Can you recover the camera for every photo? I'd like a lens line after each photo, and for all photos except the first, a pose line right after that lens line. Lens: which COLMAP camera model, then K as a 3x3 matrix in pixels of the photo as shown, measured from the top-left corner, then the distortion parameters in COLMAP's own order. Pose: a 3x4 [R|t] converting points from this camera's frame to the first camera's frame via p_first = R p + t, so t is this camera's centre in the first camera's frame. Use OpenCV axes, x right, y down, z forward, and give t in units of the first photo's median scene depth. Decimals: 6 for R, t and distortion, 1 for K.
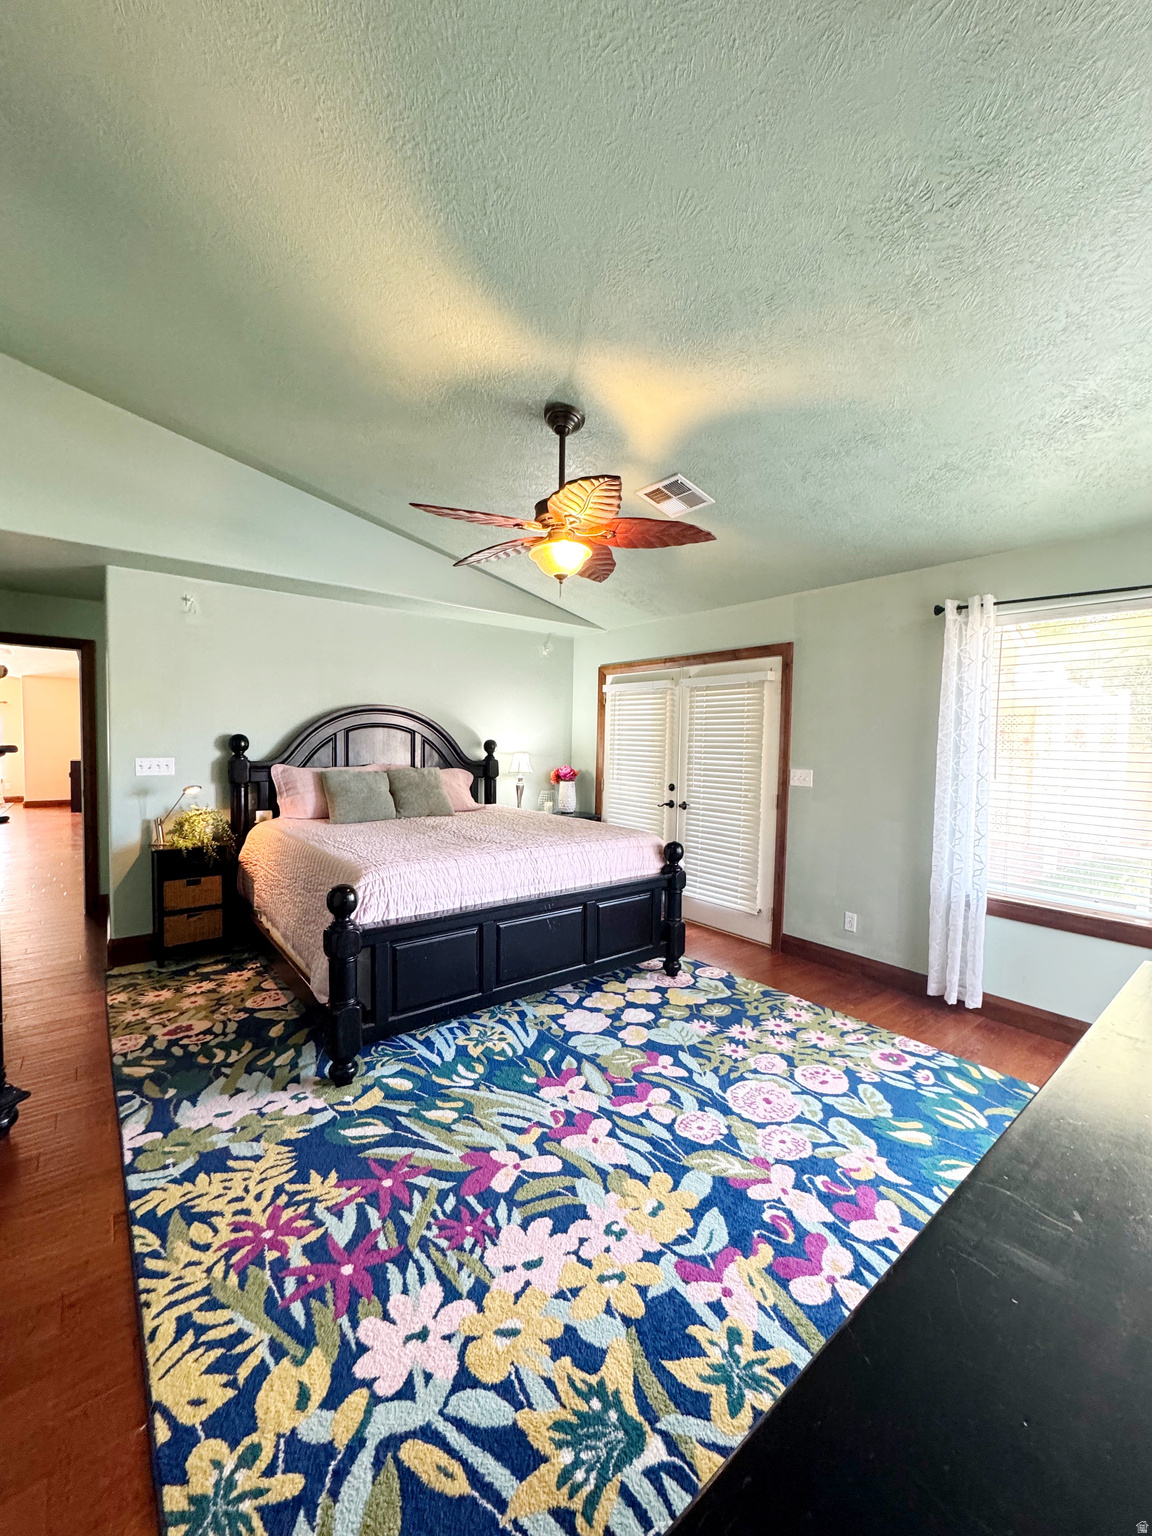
lens RADIAL K [[609.0, 0, 578.9], [0, 609.0, 769.4], [0, 0, 1]] dist [-0.001206, 0.000293]
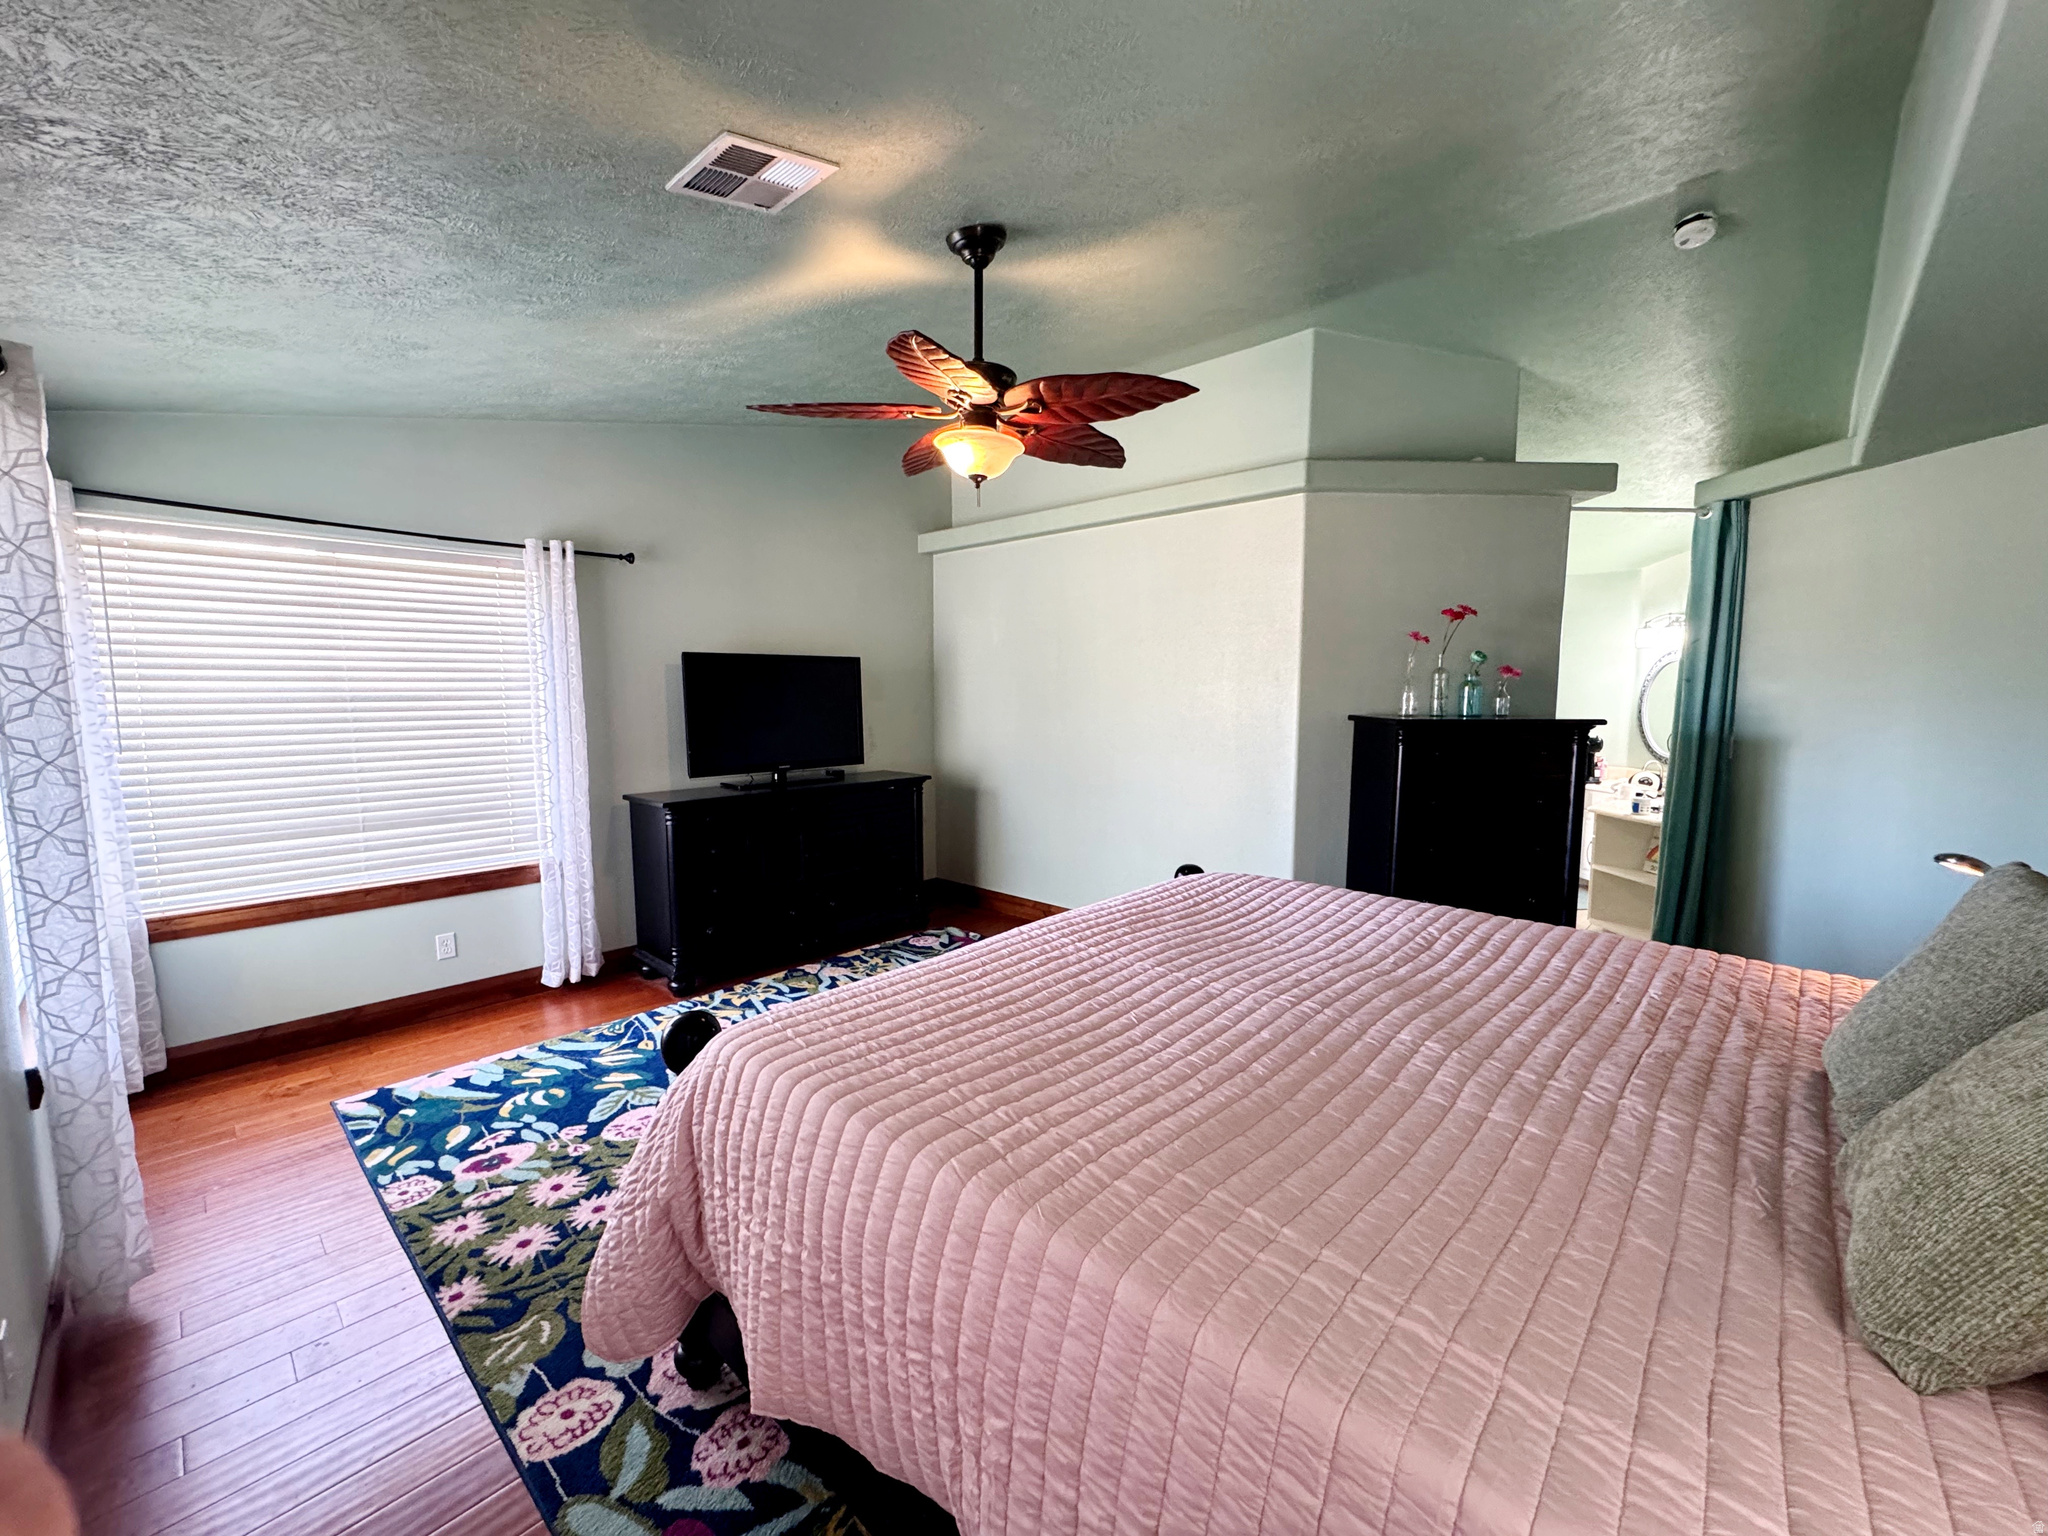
lens RADIAL K [[812.0, 0, 1029.8], [0, 812.0, 772.5], [0, 0, 1]] dist [-0.001206, 0.000293]
pose [[-0.988341, -0.002056, -0.152245, 0.048524], [-0.024408, 0.989117, 0.145094, -0.113108], [0.150290, 0.147118, -0.977635, 1.901186]]
